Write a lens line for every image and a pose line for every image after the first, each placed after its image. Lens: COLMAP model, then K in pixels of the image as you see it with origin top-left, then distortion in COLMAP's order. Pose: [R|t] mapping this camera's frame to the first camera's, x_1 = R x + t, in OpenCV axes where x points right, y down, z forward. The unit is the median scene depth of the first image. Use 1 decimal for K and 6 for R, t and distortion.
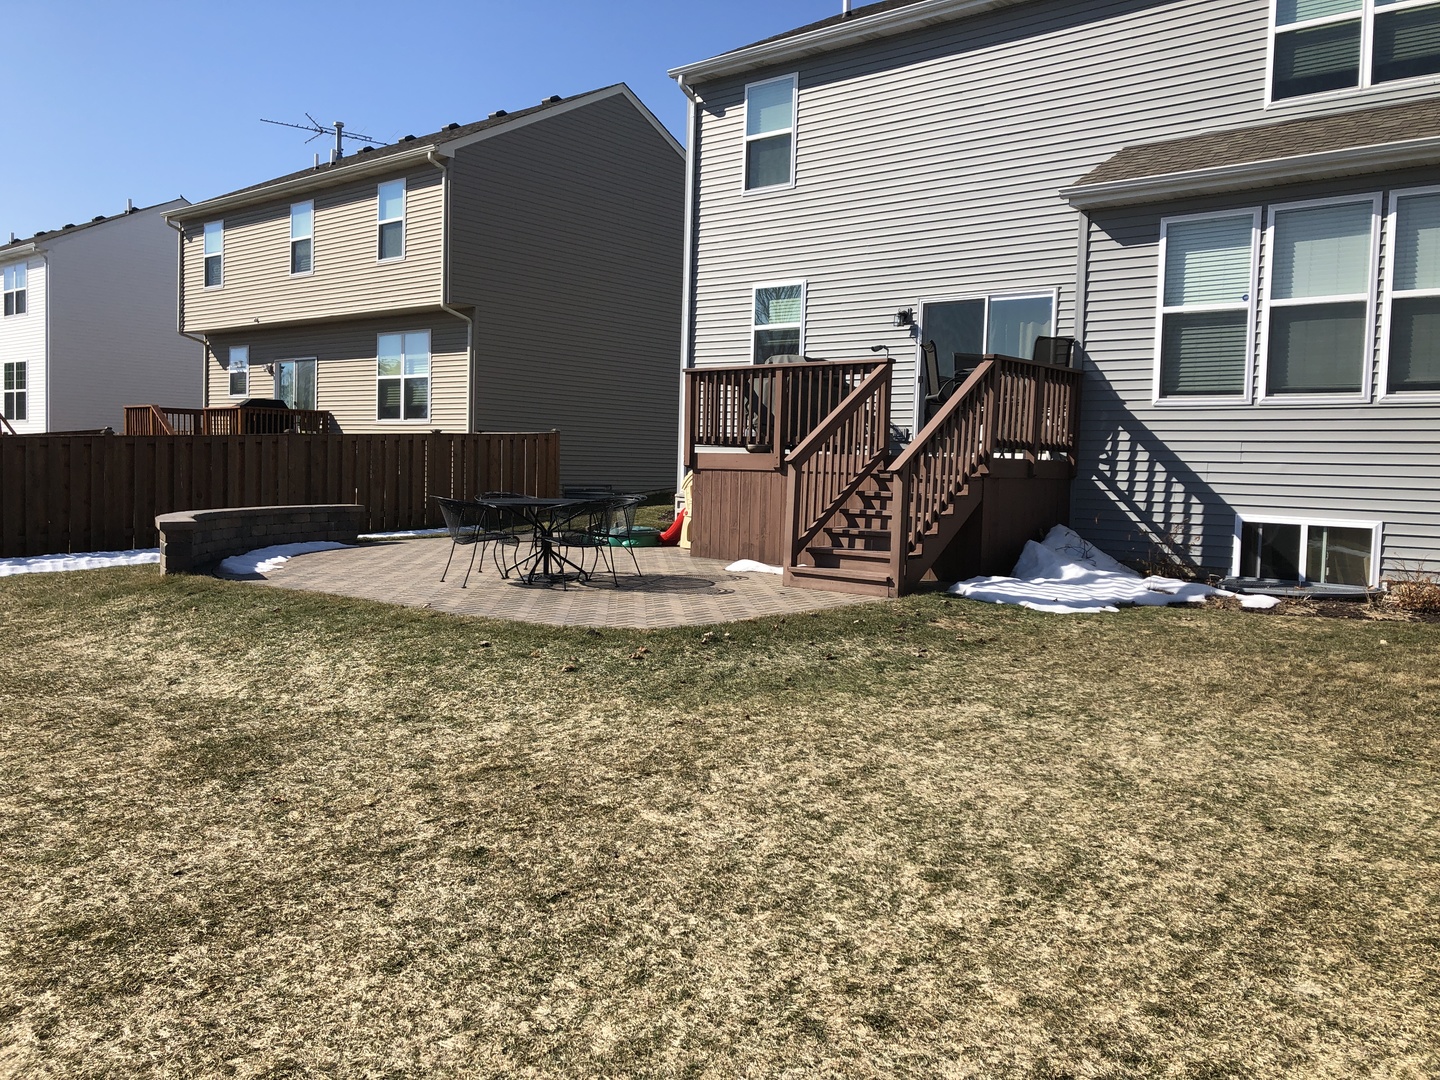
lens RADIAL K [[1151.0, 0, 720.0], [0, 1151.0, 540.0], [0, 0, 1]] dist [0.048284, -0.051709]
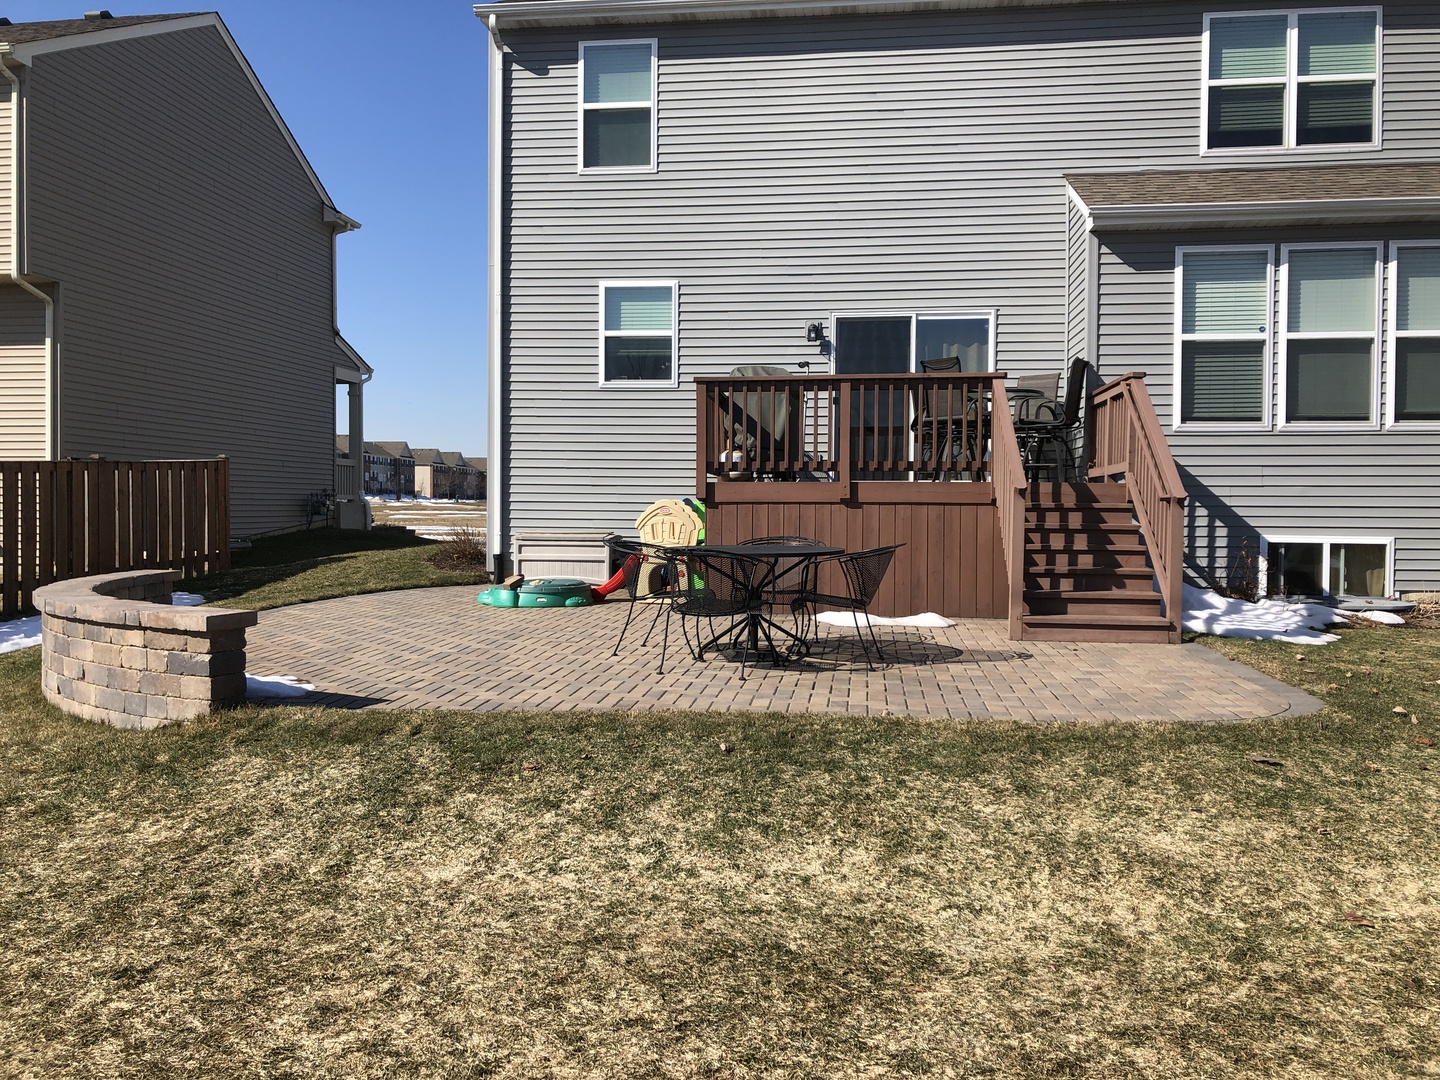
lens RADIAL K [[1151.0, 0, 720.0], [0, 1151.0, 540.0], [0, 0, 1]] dist [0.048284, -0.051709]
pose [[0.840327, -0.037298, 0.540795, -0.513871], [0.051813, 0.998589, -0.011638, -0.030353], [-0.539598, 0.037800, 0.841074, 0.373560]]
